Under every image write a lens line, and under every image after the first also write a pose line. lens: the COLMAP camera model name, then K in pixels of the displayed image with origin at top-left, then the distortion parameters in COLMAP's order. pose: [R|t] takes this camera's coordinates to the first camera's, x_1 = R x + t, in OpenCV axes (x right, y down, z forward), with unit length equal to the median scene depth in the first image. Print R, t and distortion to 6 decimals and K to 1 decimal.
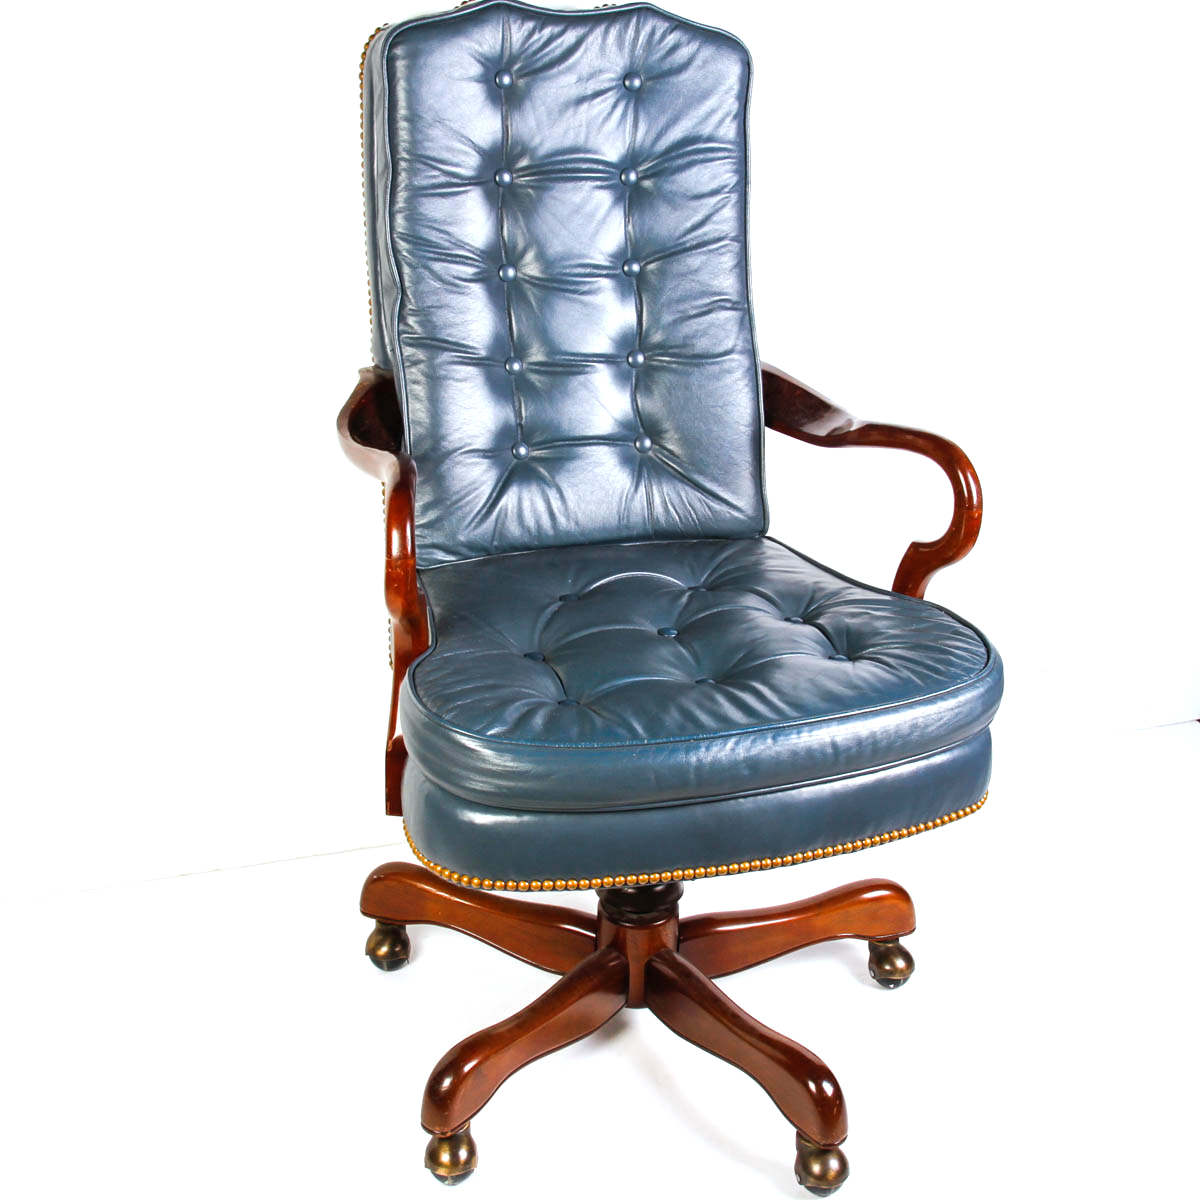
lens RADIAL K [[1690.5, 0, 641.7], [0, 1690.5, 596.3], [0, 0, 1]] dist [-0.049694, -0.056628]
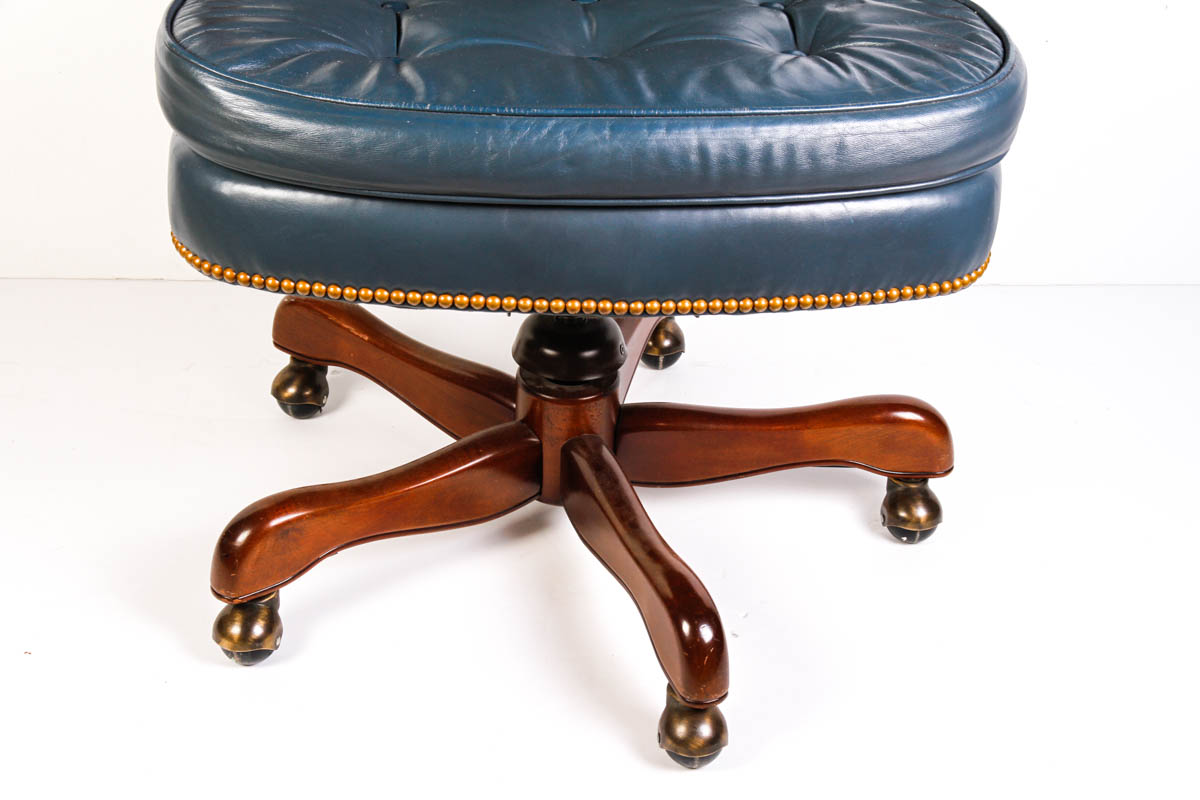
lens RADIAL K [[1902.4, 0, 597.2], [0, 1902.4, 432.5], [0, 0, 1]] dist [0.122002, 0.001325]
pose [[0.960286, 0.155557, -0.231629, 0.224960], [-0.116930, 0.978113, 0.172112, 0.057161], [0.253332, -0.138193, 0.957458, 0.160441]]
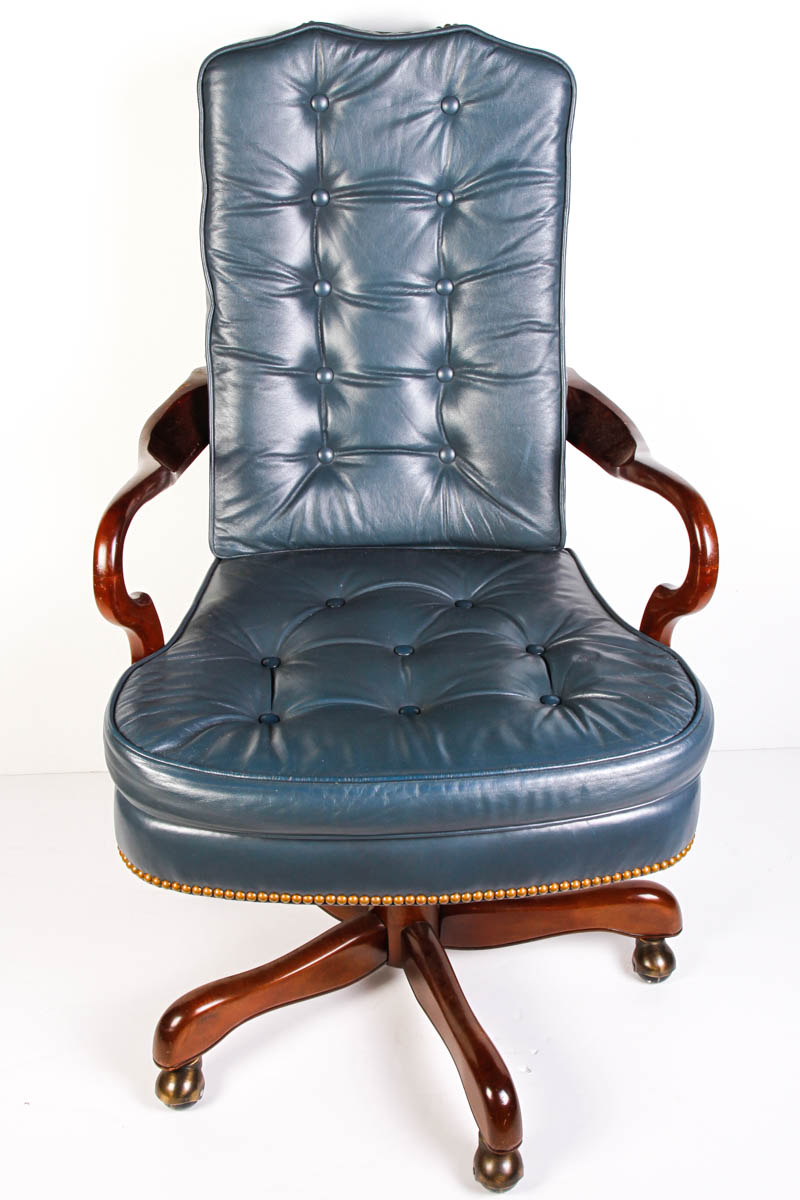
lens RADIAL K [[1360.7, 0, 421.6], [0, 1360.7, 595.1], [0, 0, 1]] dist [-0.034293, 0.028863]
pose [[0.959528, 0.107751, -0.260184, 0.224233], [-0.082341, 0.990877, 0.106692, -0.096161], [0.269307, -0.080950, 0.959646, 0.176893]]
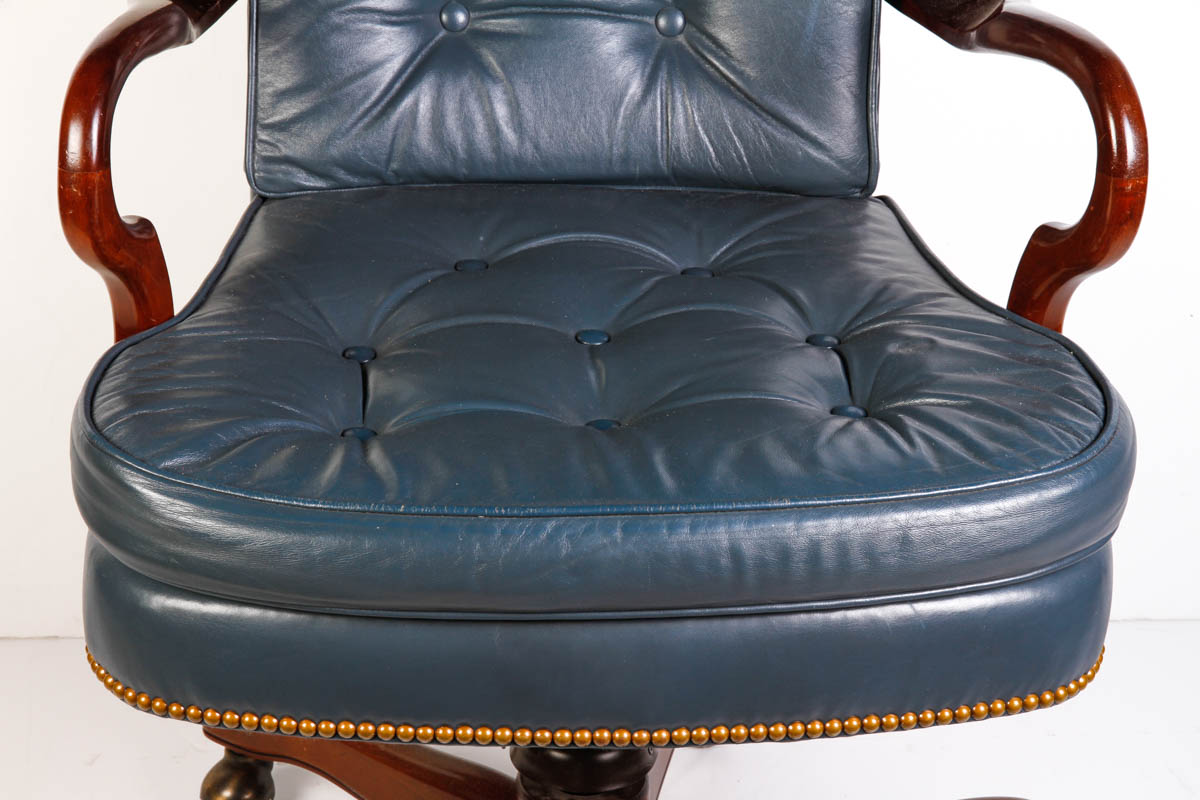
lens RADIAL K [[2717.0, 0, 594.7], [0, 2717.0, 432.4], [0, 0, 1]] dist [0.190163, 0.059294]
pose [[0.958688, 0.112646, -0.261204, 0.251898], [-0.095960, 0.992493, 0.075820, -0.017392], [0.267784, -0.047622, 0.962301, 0.061157]]
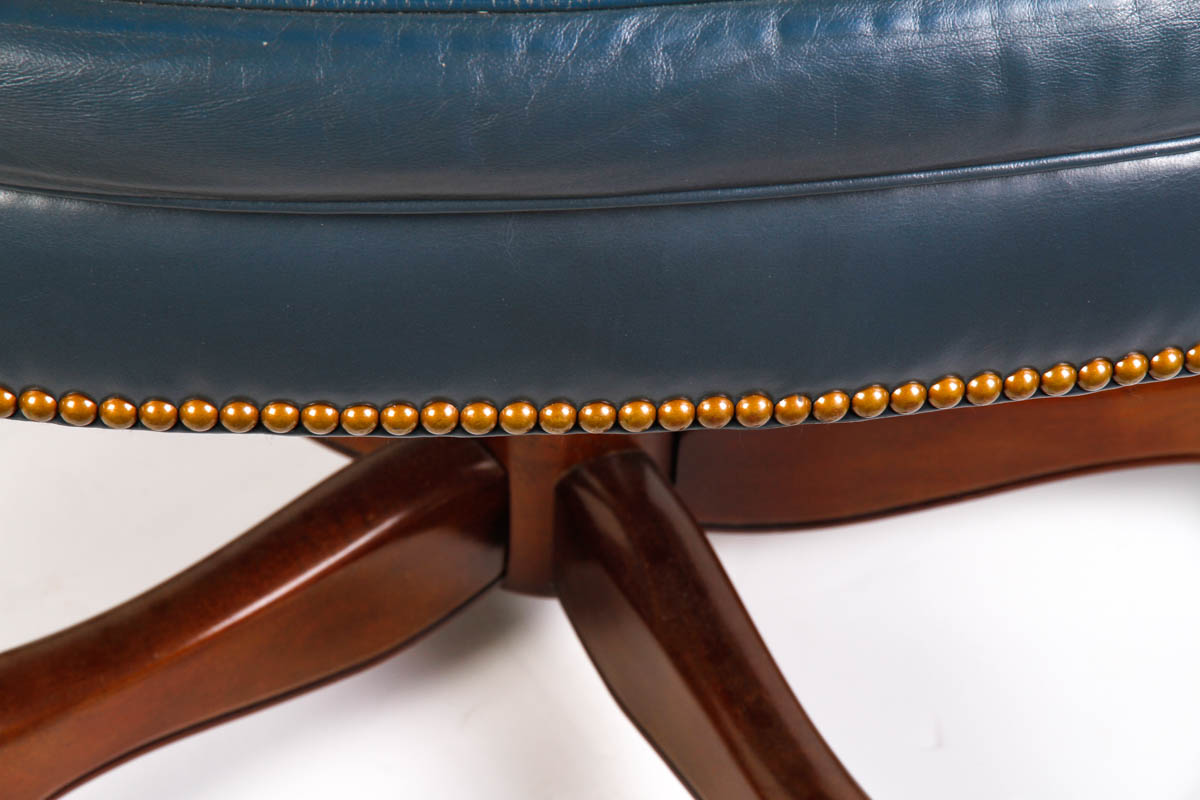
lens RADIAL K [[4068.4, 0, 568.7], [0, 4068.4, 400.2], [0, 0, 1]] dist [0.129895, 0.876319]
pose [[0.977876, 0.144392, -0.151357, 0.124233], [-0.085548, 0.936330, 0.340542, -0.069792], [0.190892, -0.320059, 0.927967, 0.272205]]
